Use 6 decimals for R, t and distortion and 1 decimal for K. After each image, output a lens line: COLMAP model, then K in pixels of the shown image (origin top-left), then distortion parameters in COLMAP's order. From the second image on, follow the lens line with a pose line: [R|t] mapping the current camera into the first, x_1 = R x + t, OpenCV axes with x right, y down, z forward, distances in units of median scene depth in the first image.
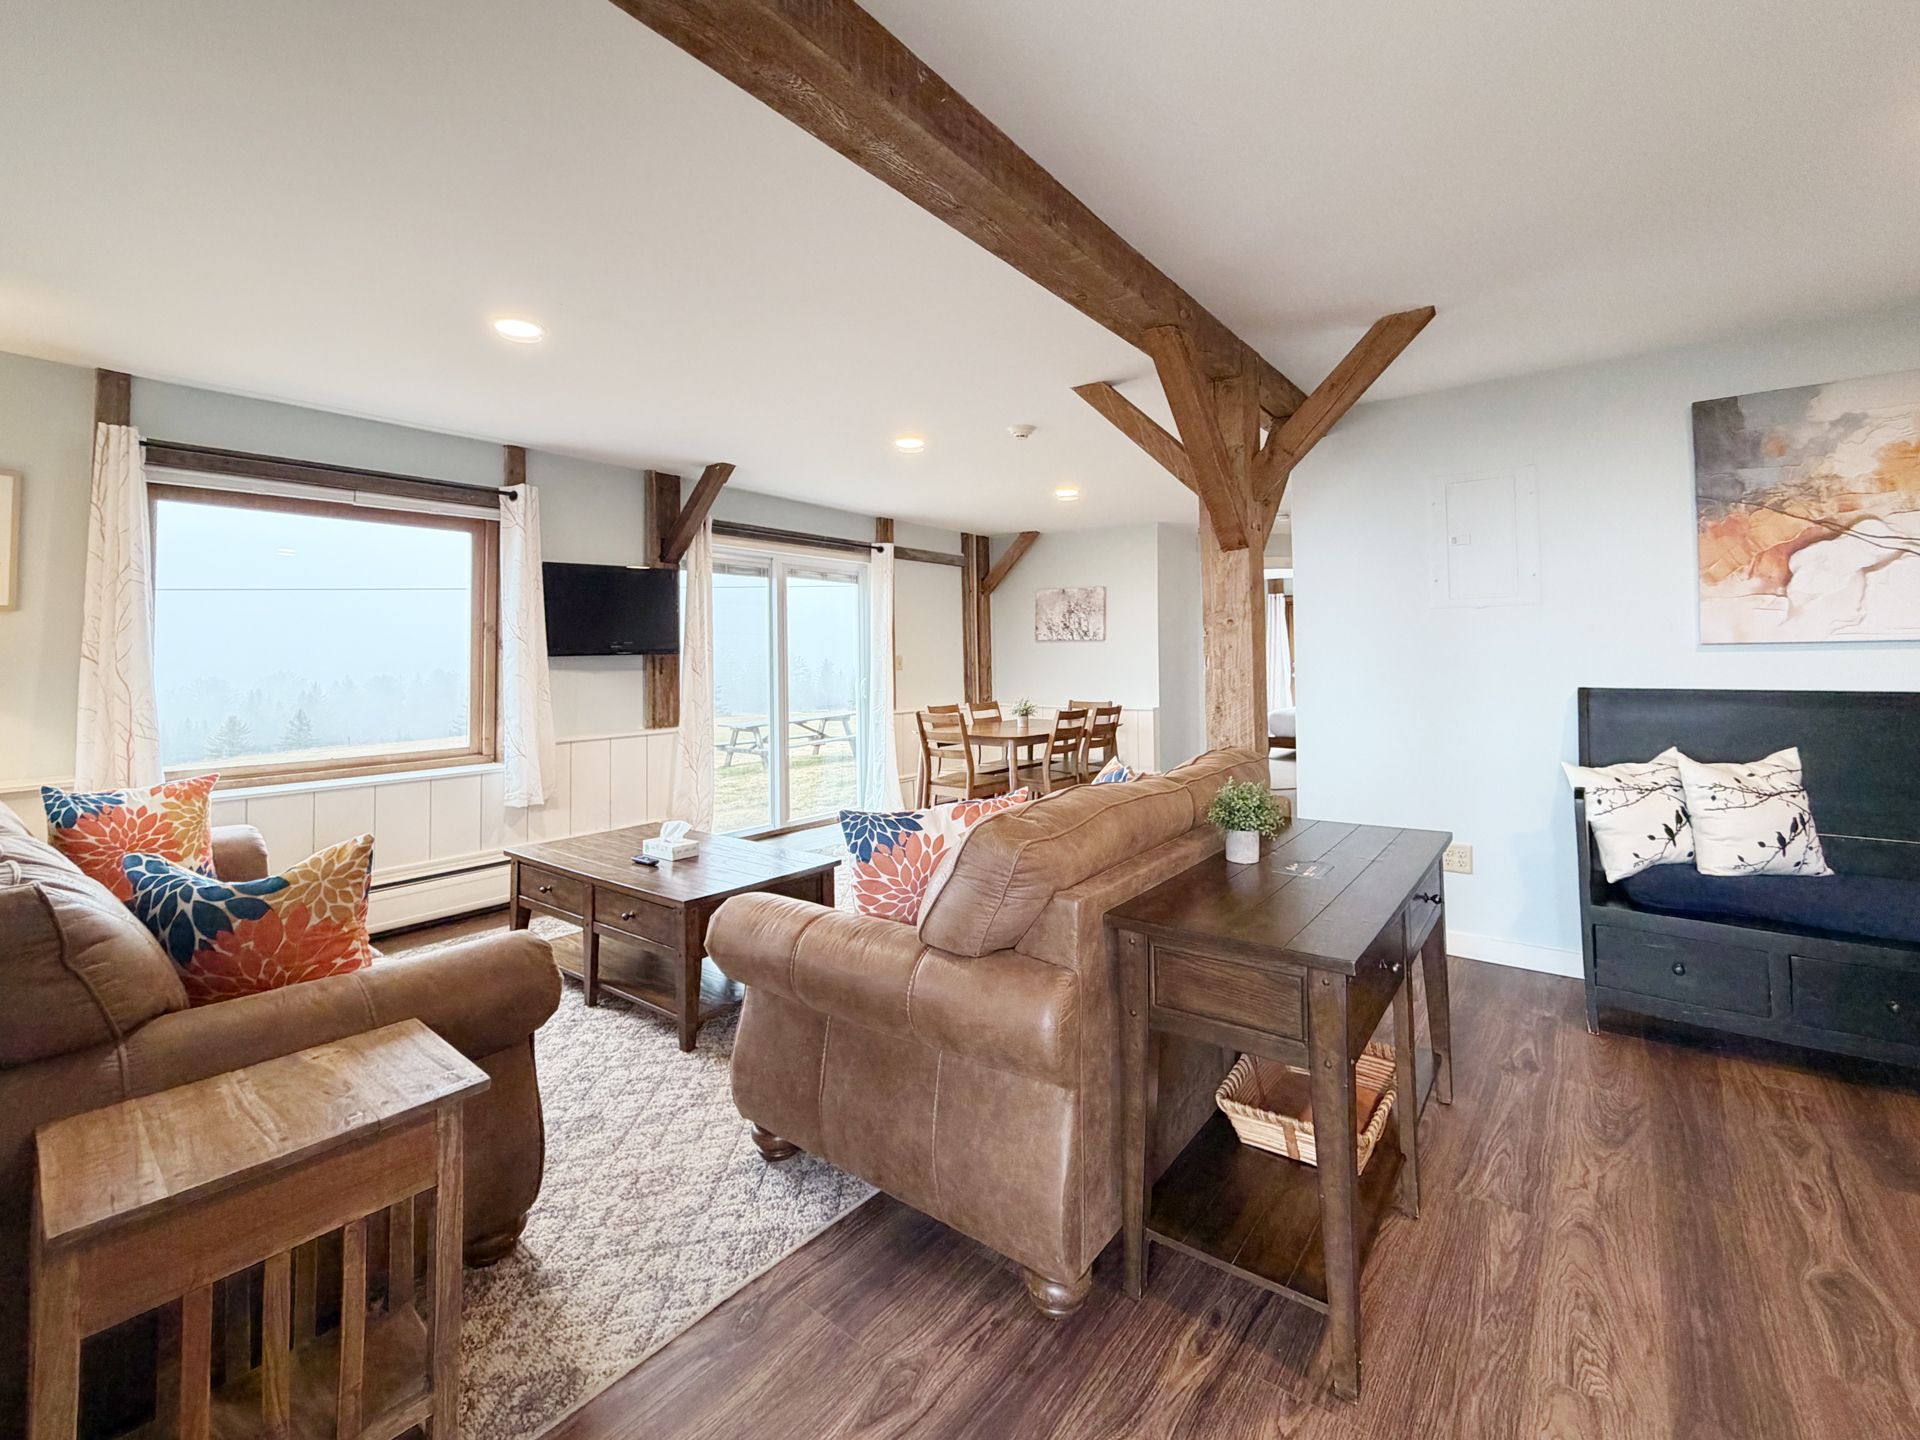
lens RADIAL K [[838.5, 0, 957.5], [0, 838.5, 631.9], [0, 0, 1]] dist [0.001745, -0.000156]
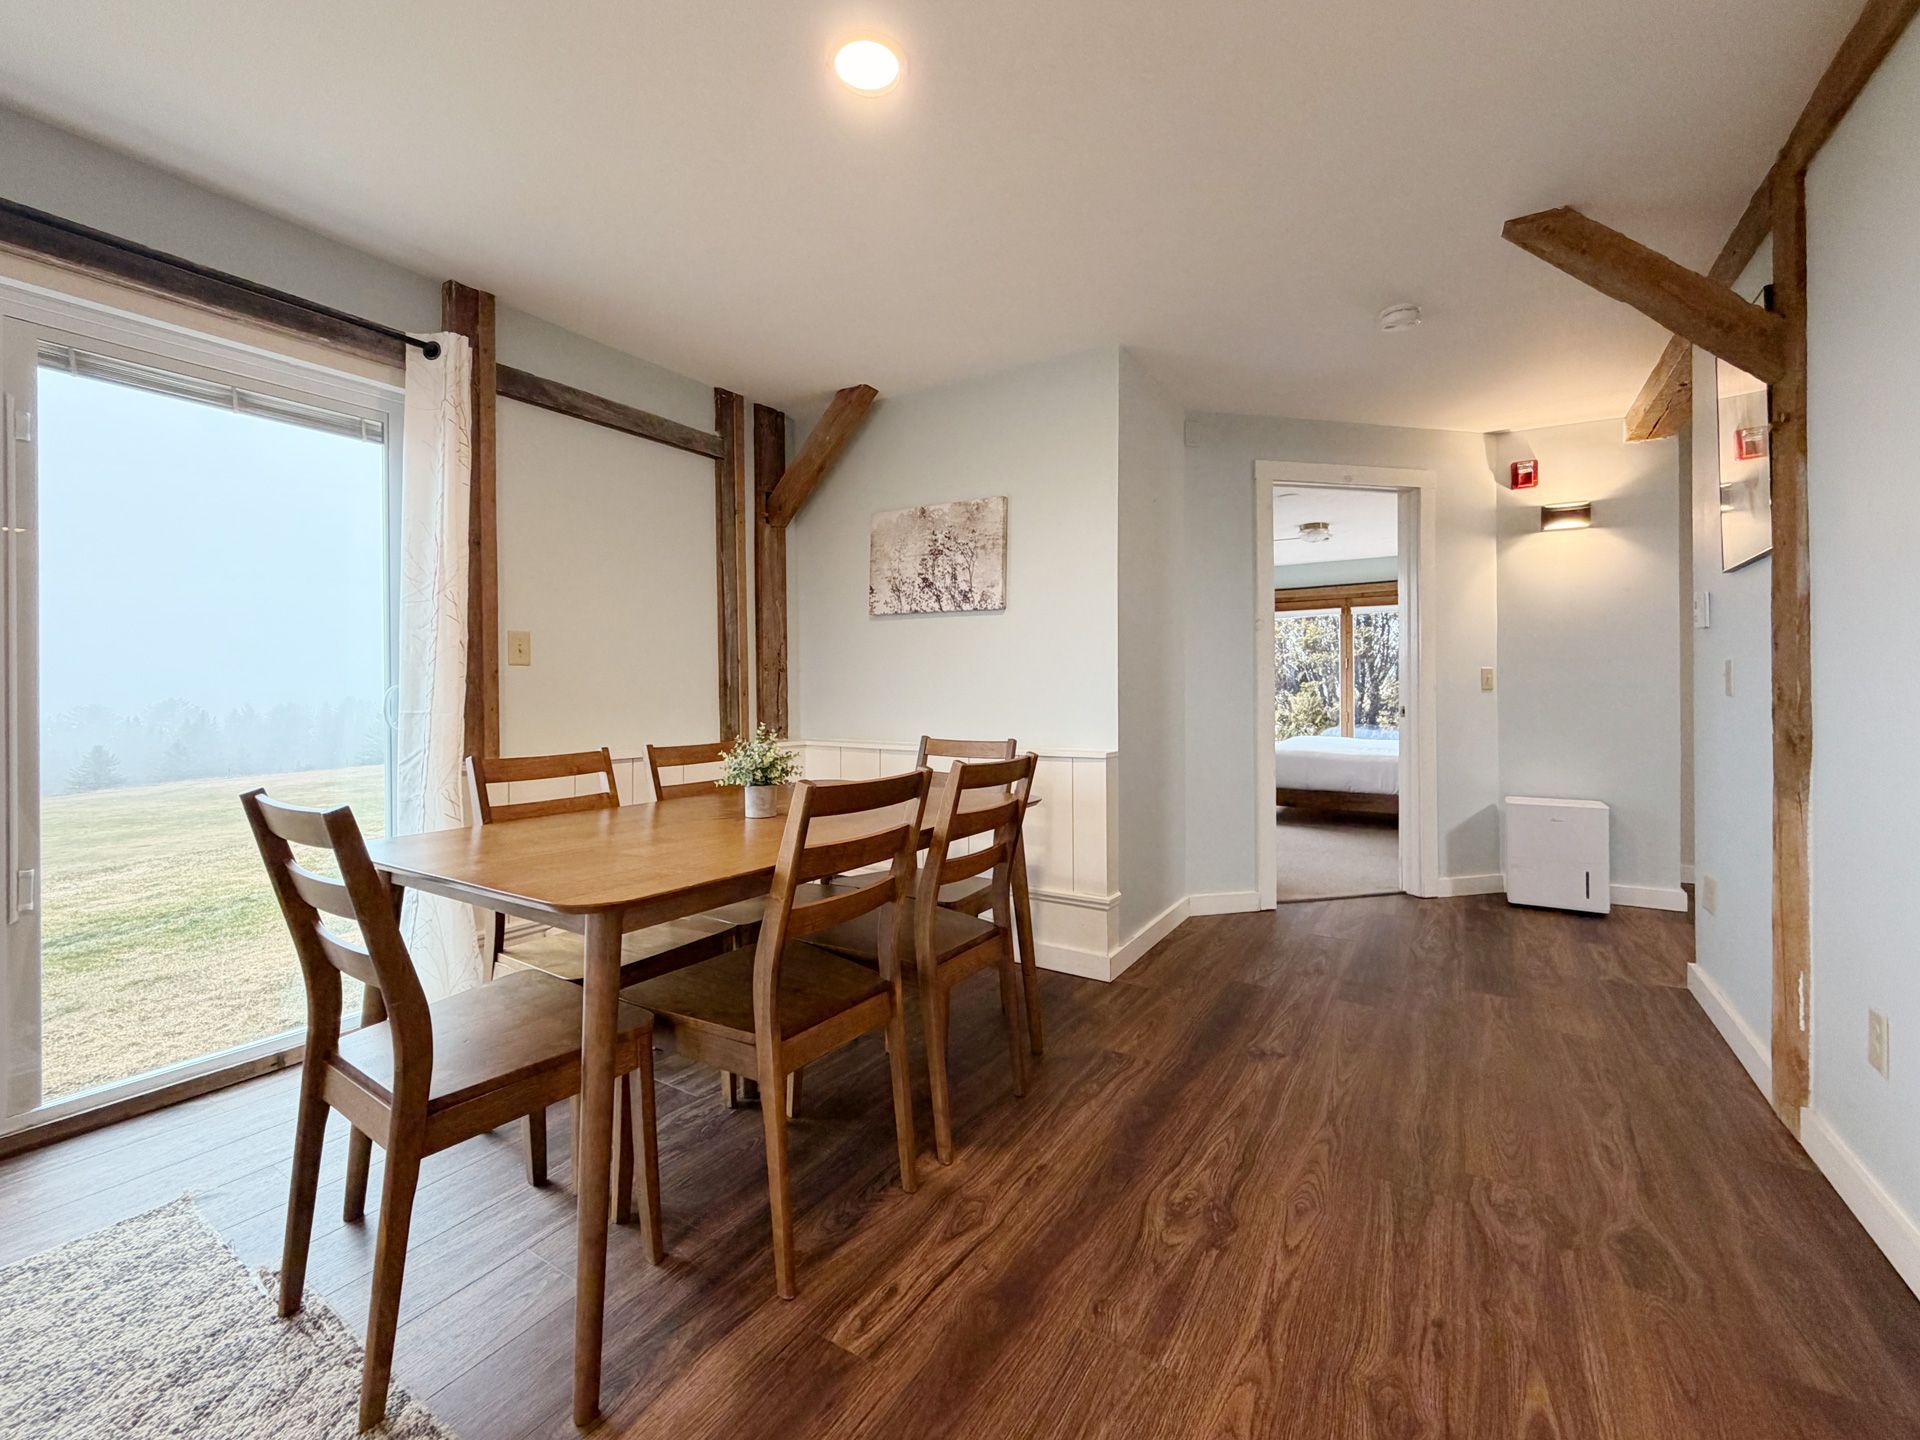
lens RADIAL K [[795.9, 0, 956.7], [0, 795.9, 691.1], [0, 0, 1]] dist [-0.001846, -0.000069]
pose [[0.995972, 0.007453, 0.089354, 0.271969], [-0.010681, 0.999306, 0.035699, 0.100585], [-0.089026, -0.036509, 0.995360, 1.382062]]
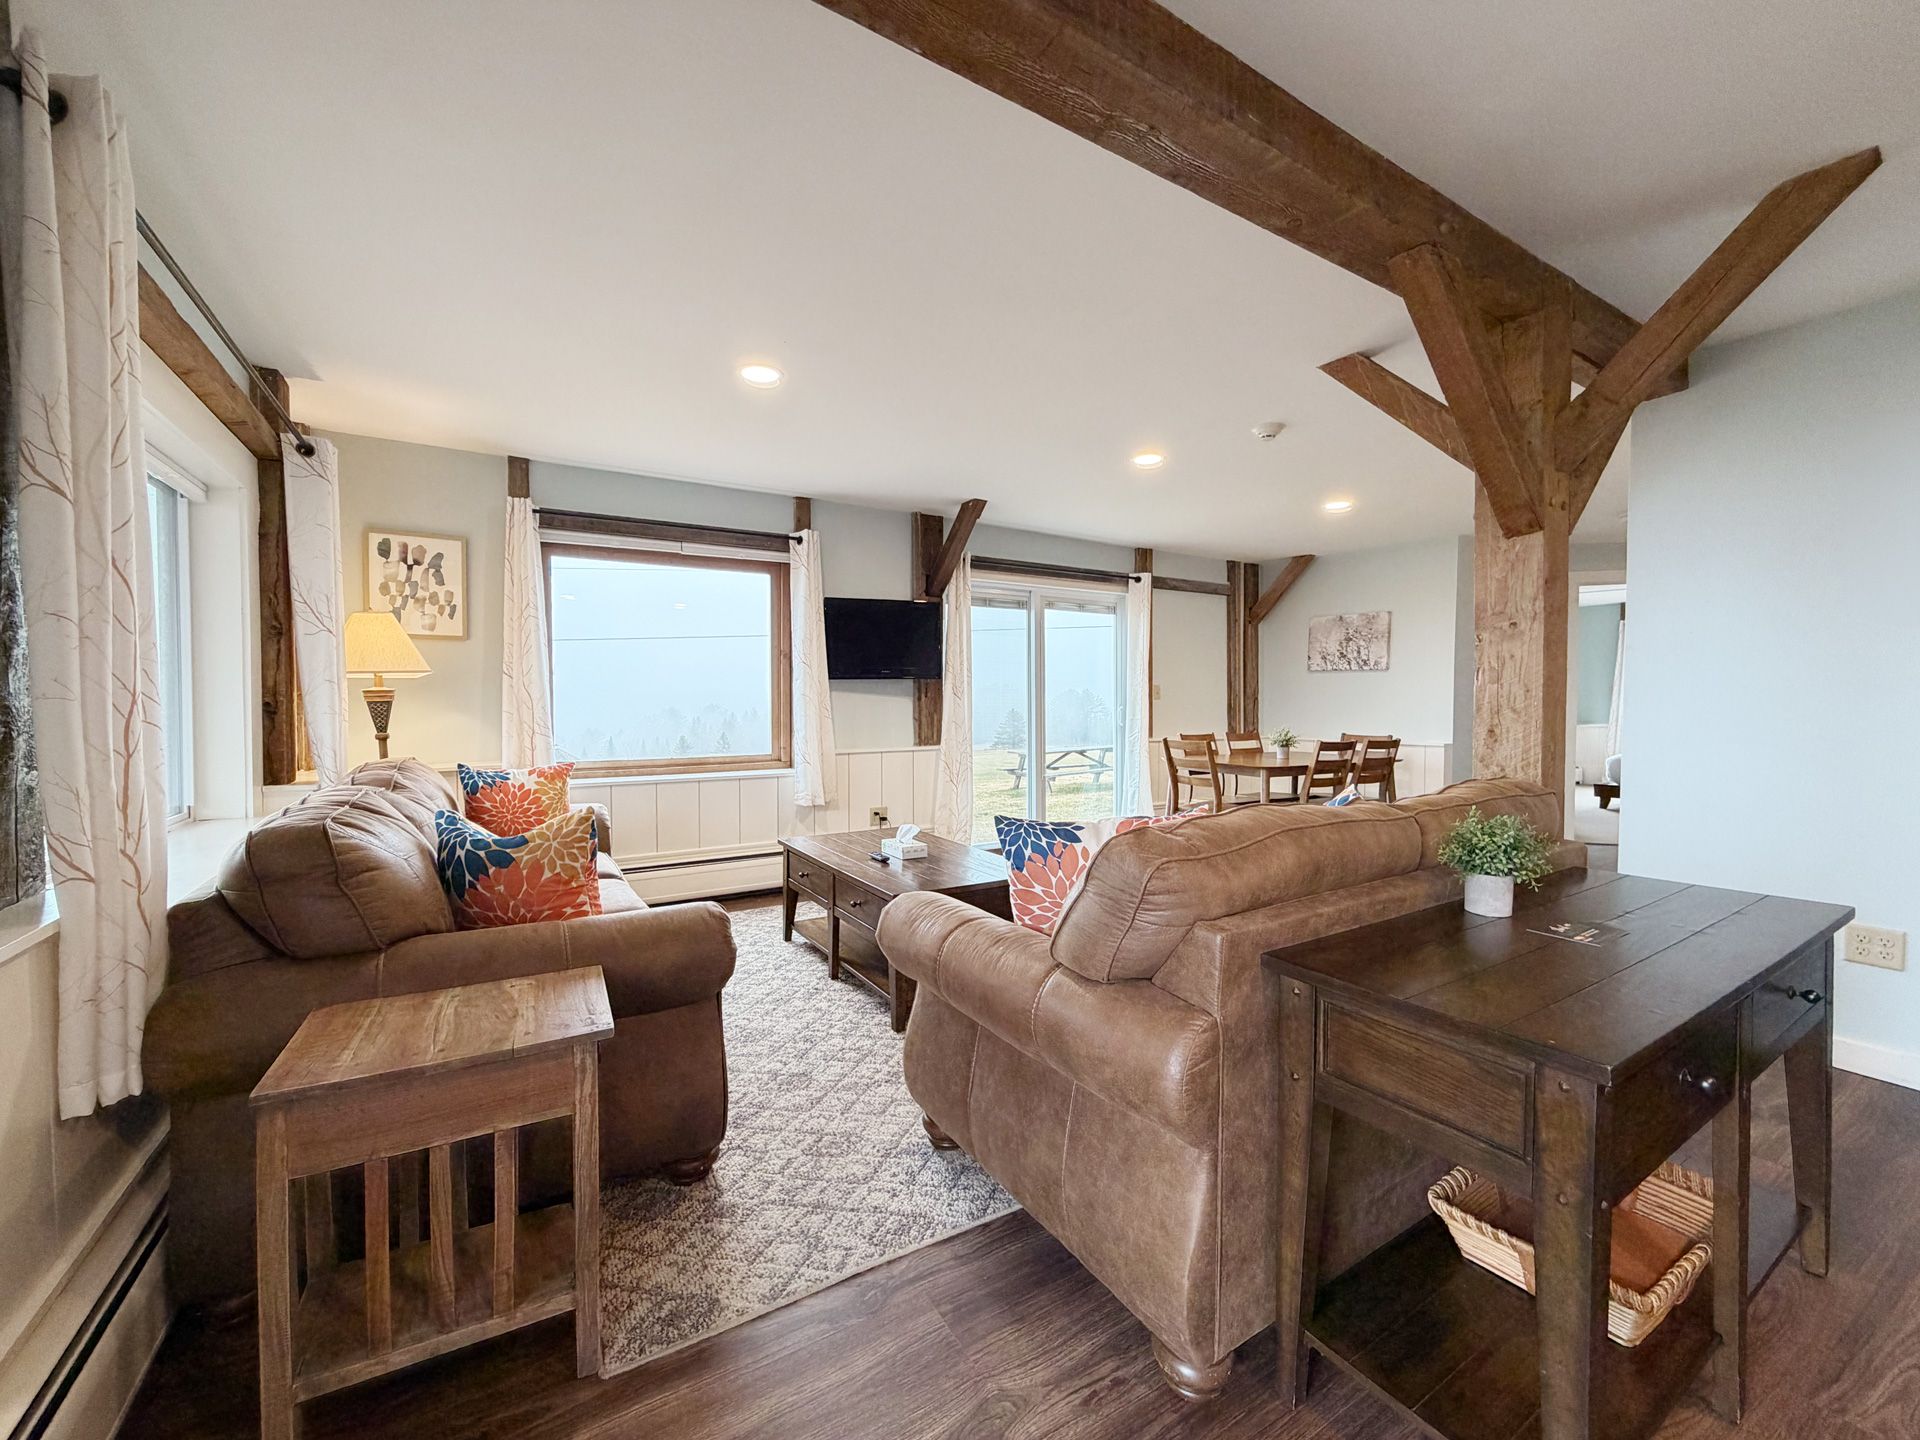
lens RADIAL K [[767.6, 0, 960.0], [0, 767.6, 720.0], [0, 0, 1]] dist [0.000816, 0.000158]
pose [[0.935241, 0.020283, -0.353429, 0.087519], [0.001416, 0.998135, 0.061029, 0.032460], [0.354008, -0.057577, 0.933468, 0.110120]]
